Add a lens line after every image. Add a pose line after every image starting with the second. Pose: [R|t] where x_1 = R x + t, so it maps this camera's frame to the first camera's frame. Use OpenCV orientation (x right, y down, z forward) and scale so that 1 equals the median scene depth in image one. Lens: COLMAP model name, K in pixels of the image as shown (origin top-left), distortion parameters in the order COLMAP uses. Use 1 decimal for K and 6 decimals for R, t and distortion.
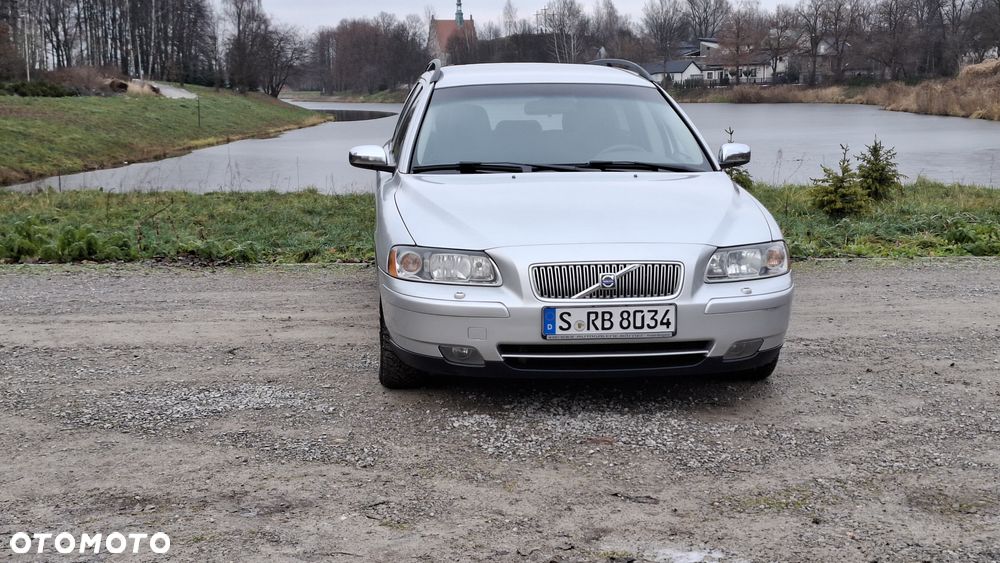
lens RADIAL K [[1352.9, 0, 523.2], [0, 1352.9, 283.3], [0, 0, 1]] dist [0.144906, 0.010649]
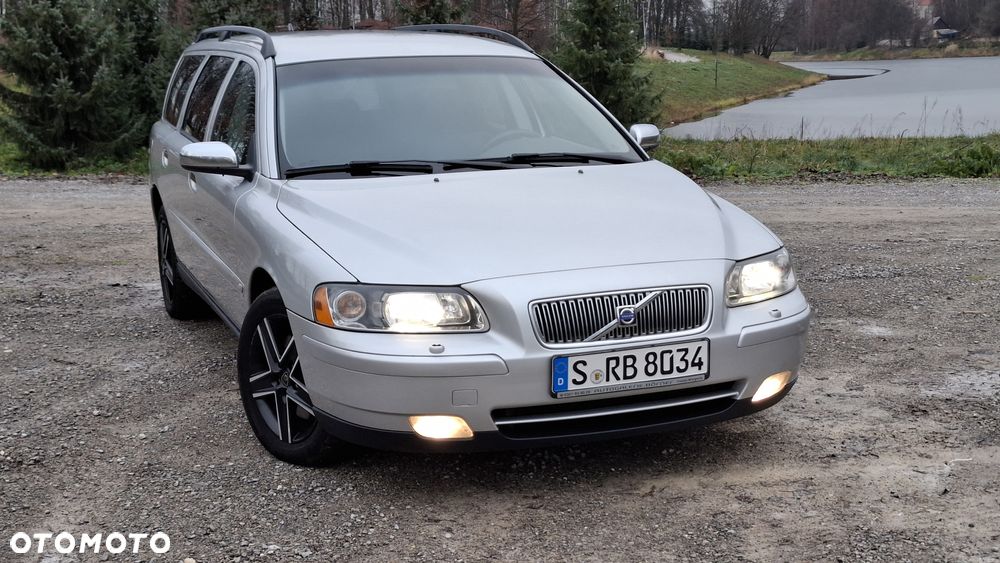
lens RADIAL K [[1352.9, 0, 523.2], [0, 1352.9, 283.3], [0, 0, 1]] dist [0.144906, 0.010649]
pose [[0.961353, -0.065119, 0.267507, -0.199888], [0.057846, 0.997712, 0.034989, -0.050581], [-0.269173, -0.018163, 0.962921, 0.271054]]
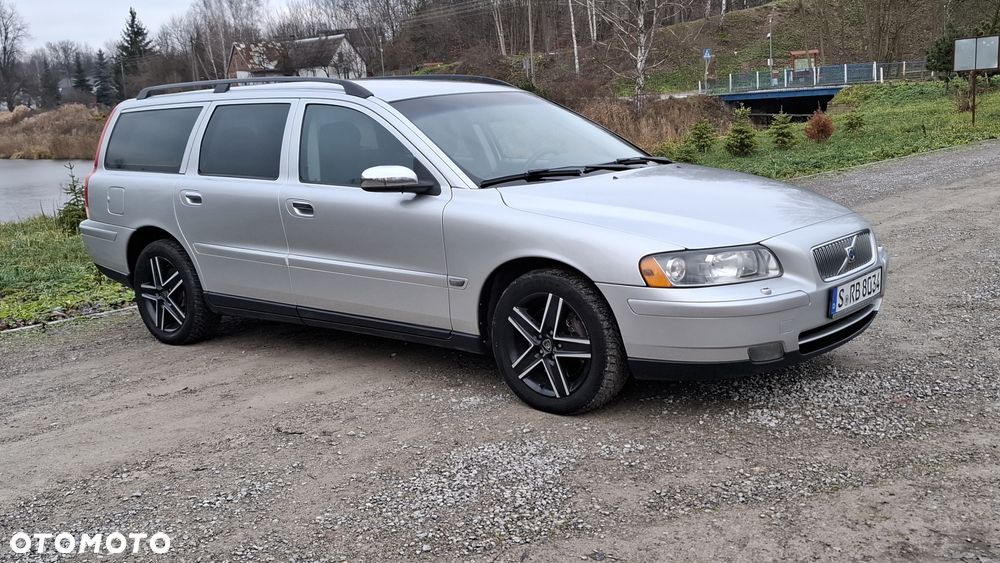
lens RADIAL K [[1033.1, 0, 500.0], [0, 1033.1, 281.5], [0, 0, 1]] dist [0.156634, -0.240429]
pose [[0.712794, -0.156484, 0.683694, -0.694734], [0.156444, 0.985707, 0.062506, -0.074561], [-0.683703, 0.062406, 0.727087, 0.592724]]
